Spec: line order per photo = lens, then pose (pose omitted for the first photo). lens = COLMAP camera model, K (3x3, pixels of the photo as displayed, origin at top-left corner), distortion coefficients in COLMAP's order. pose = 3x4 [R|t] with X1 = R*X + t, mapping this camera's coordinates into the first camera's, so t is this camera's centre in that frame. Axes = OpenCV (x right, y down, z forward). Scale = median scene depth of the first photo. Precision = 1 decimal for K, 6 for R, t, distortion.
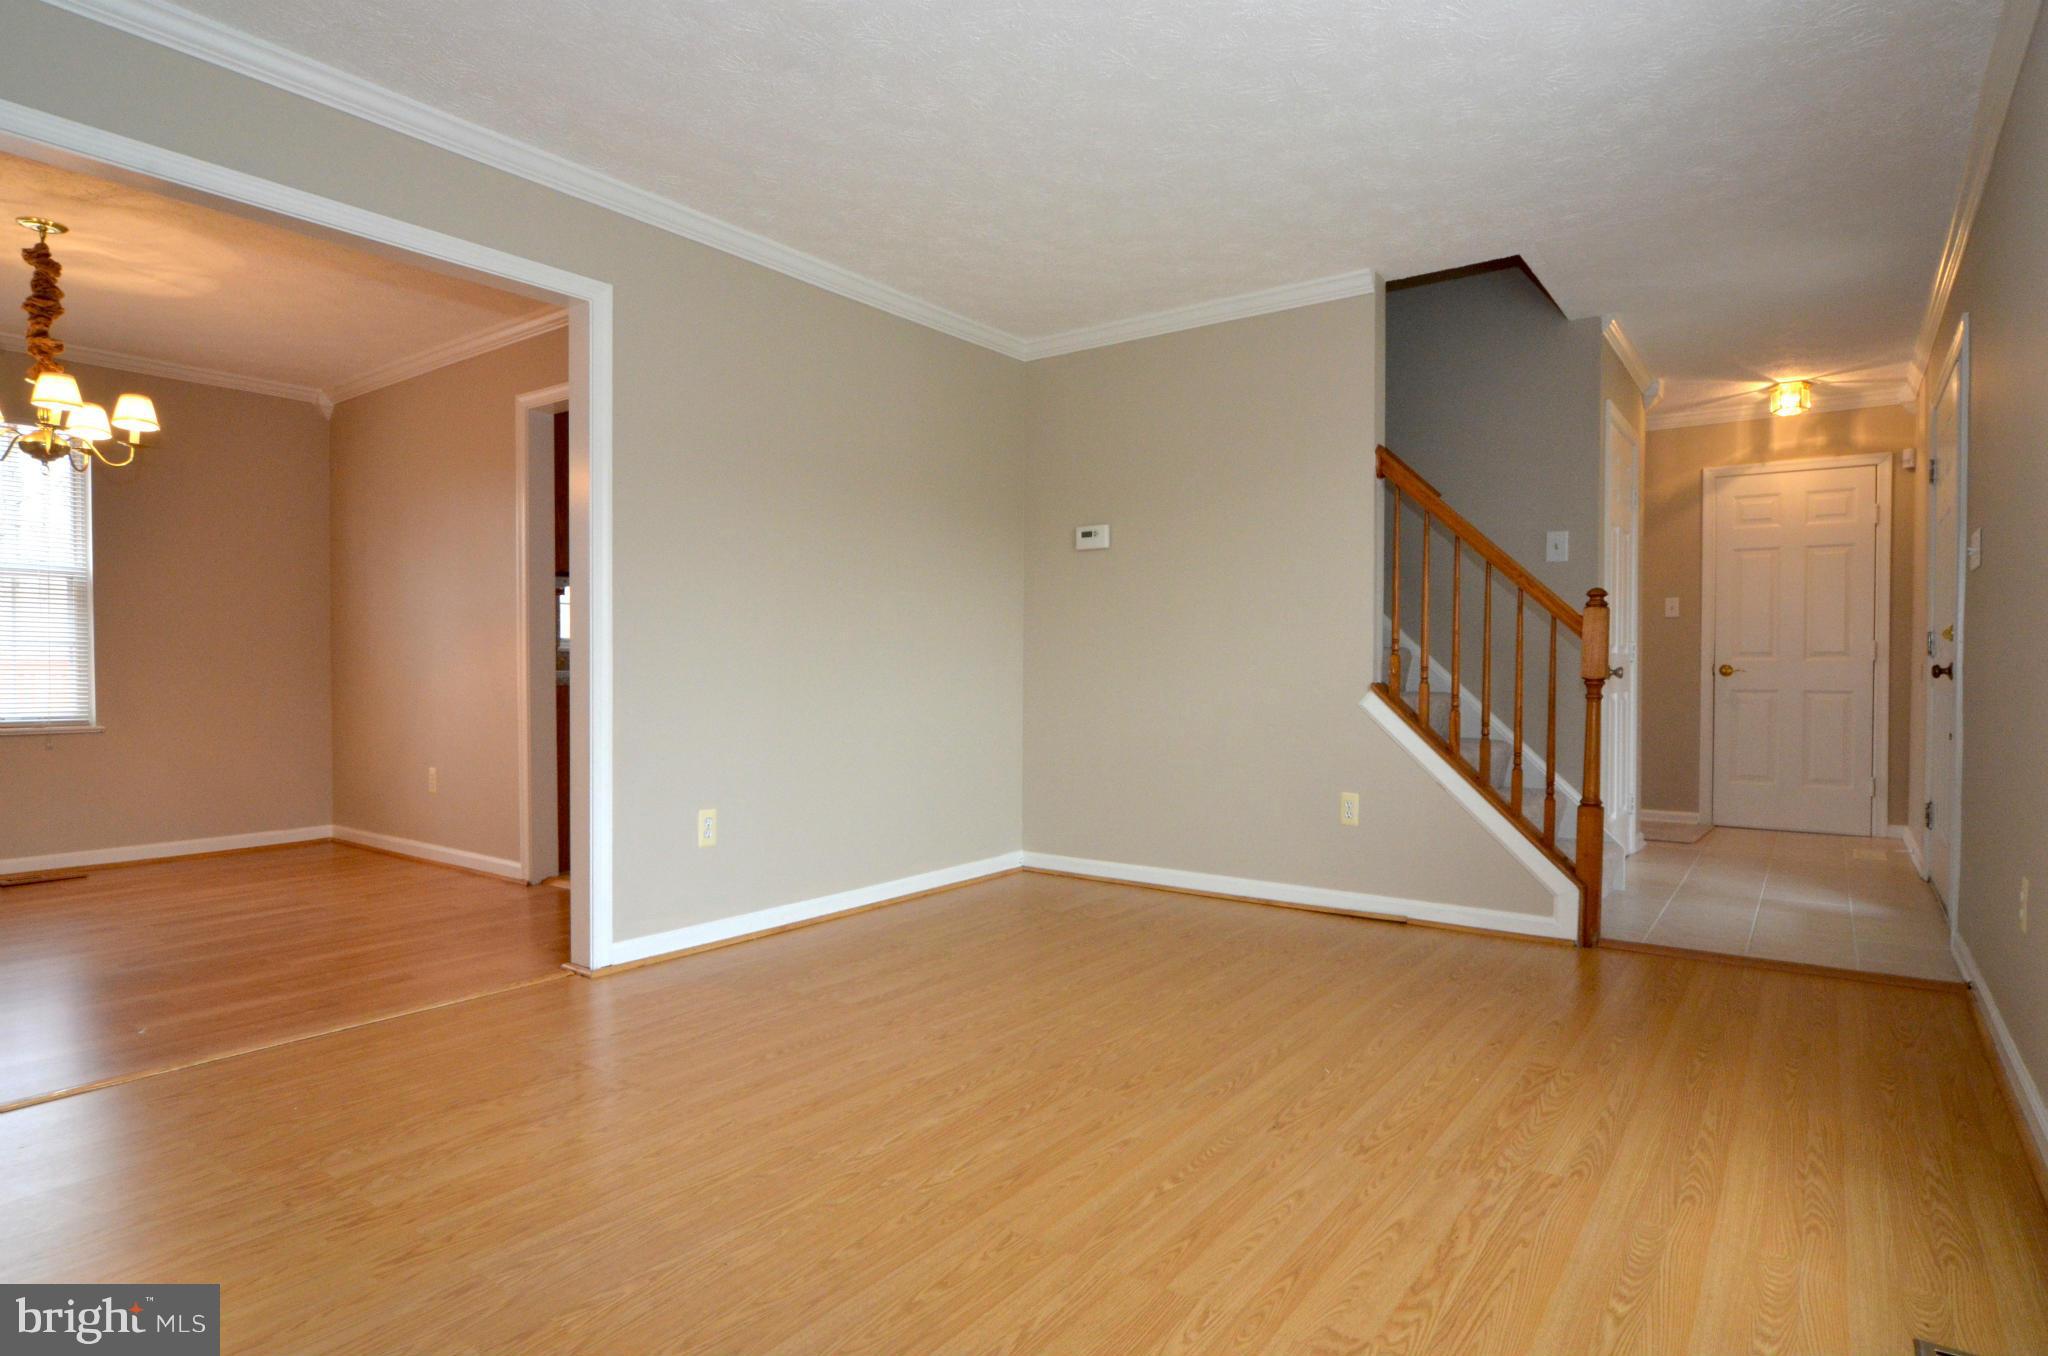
lens RADIAL K [[1083.9, 0, 1094.2], [0, 1083.9, 694.4], [0, 0, 1]] dist [-0.017337, -0.001000]
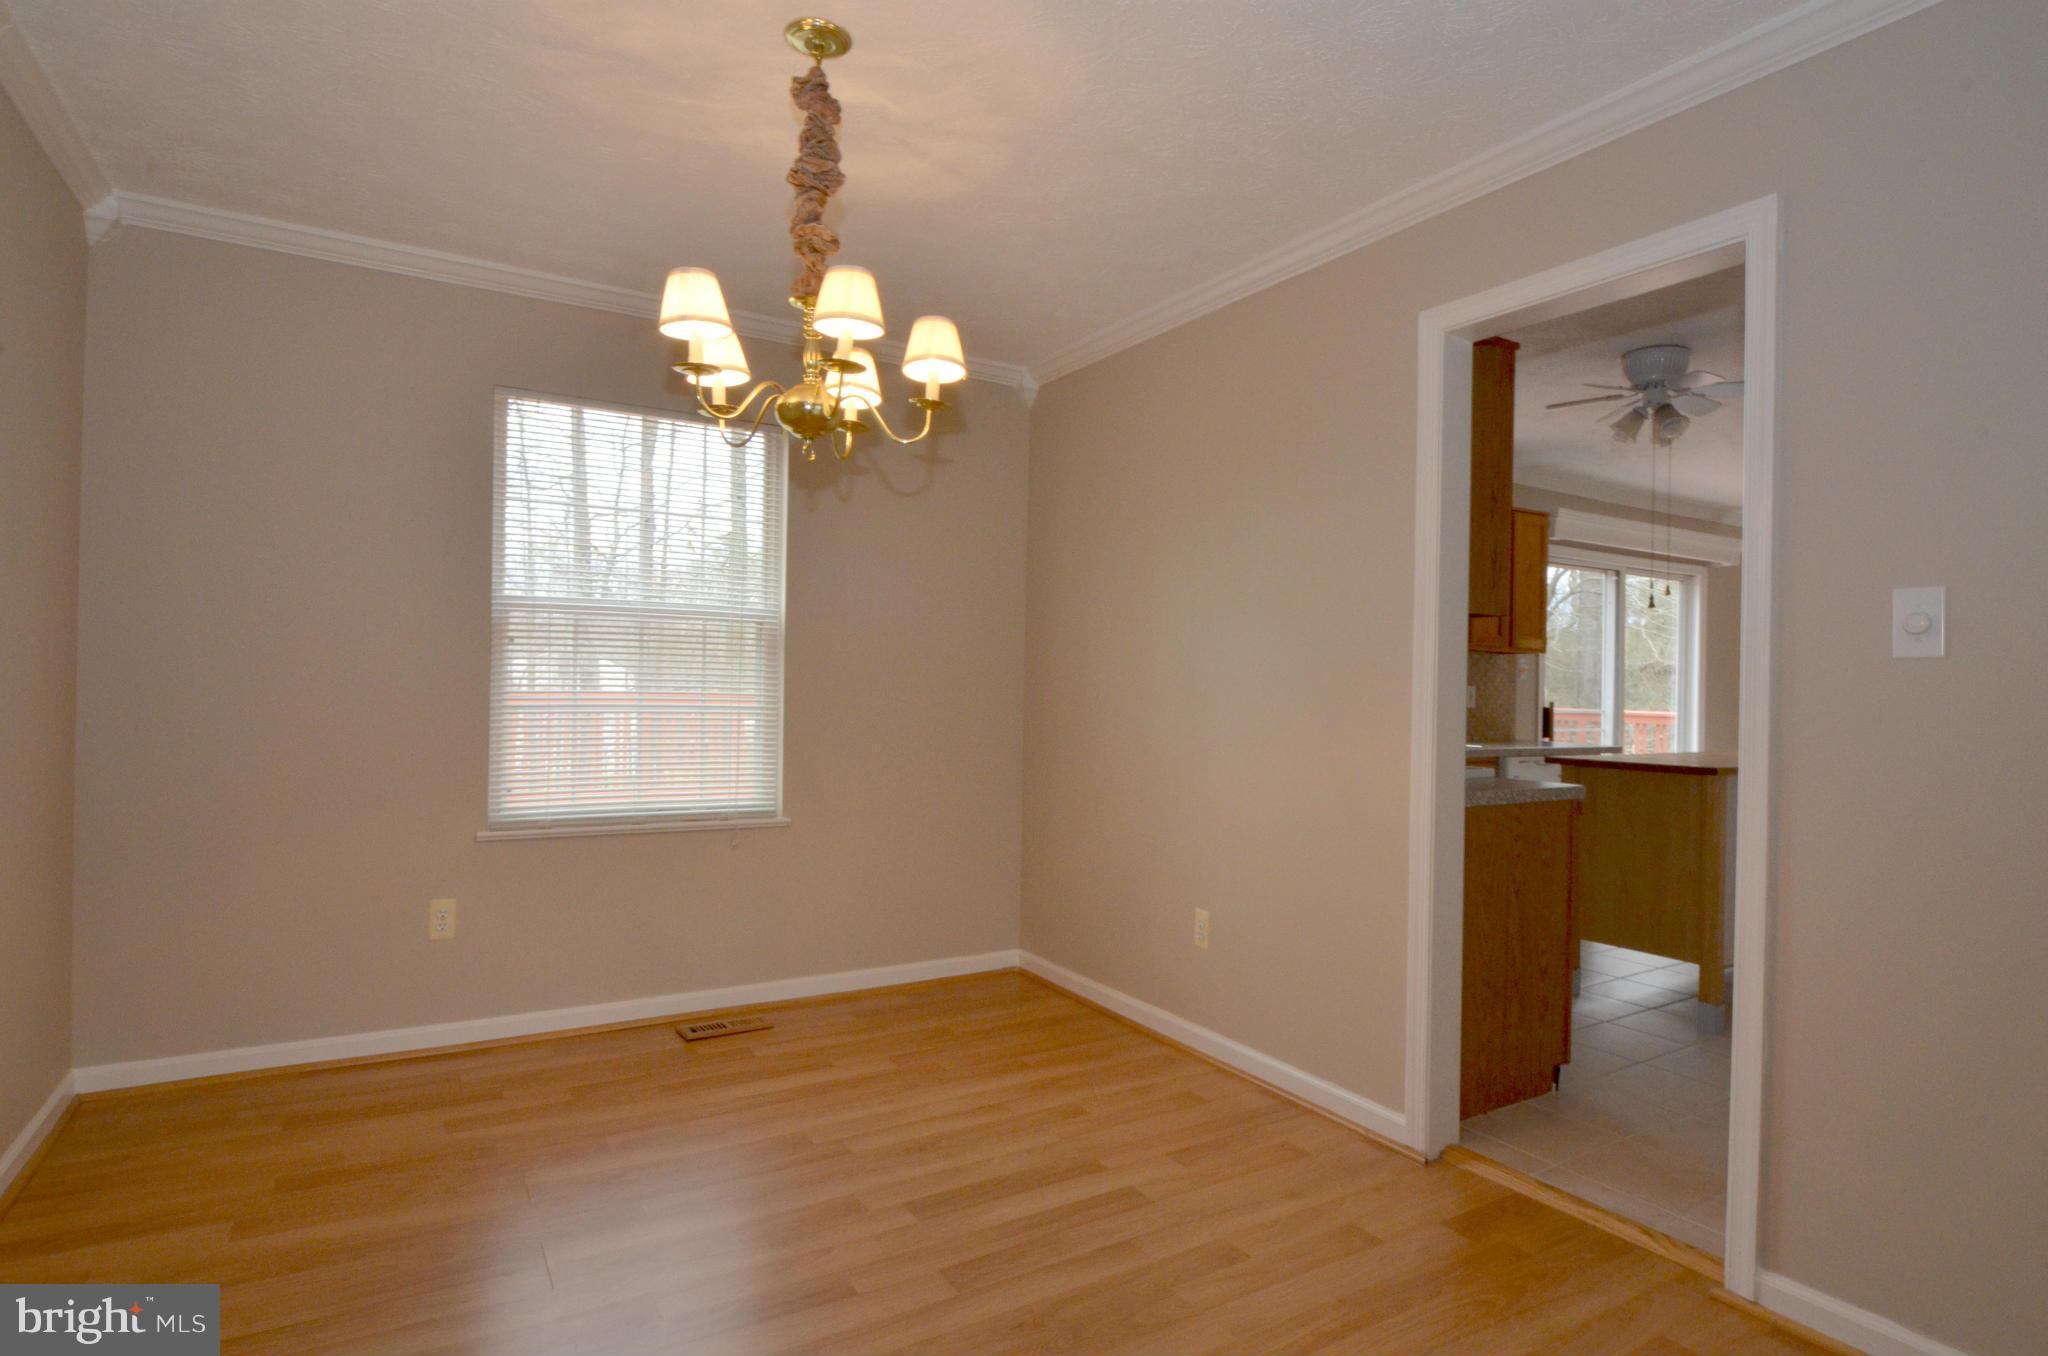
lens RADIAL K [[1083.9, 0, 1071.2], [0, 1083.9, 667.3], [0, 0, 1]] dist [-0.017337, -0.001000]
pose [[0.917883, 0.007747, -0.396775, -0.616860], [-0.024287, 0.999032, -0.036678, -0.075090], [0.396106, 0.043303, 0.917183, 0.517134]]
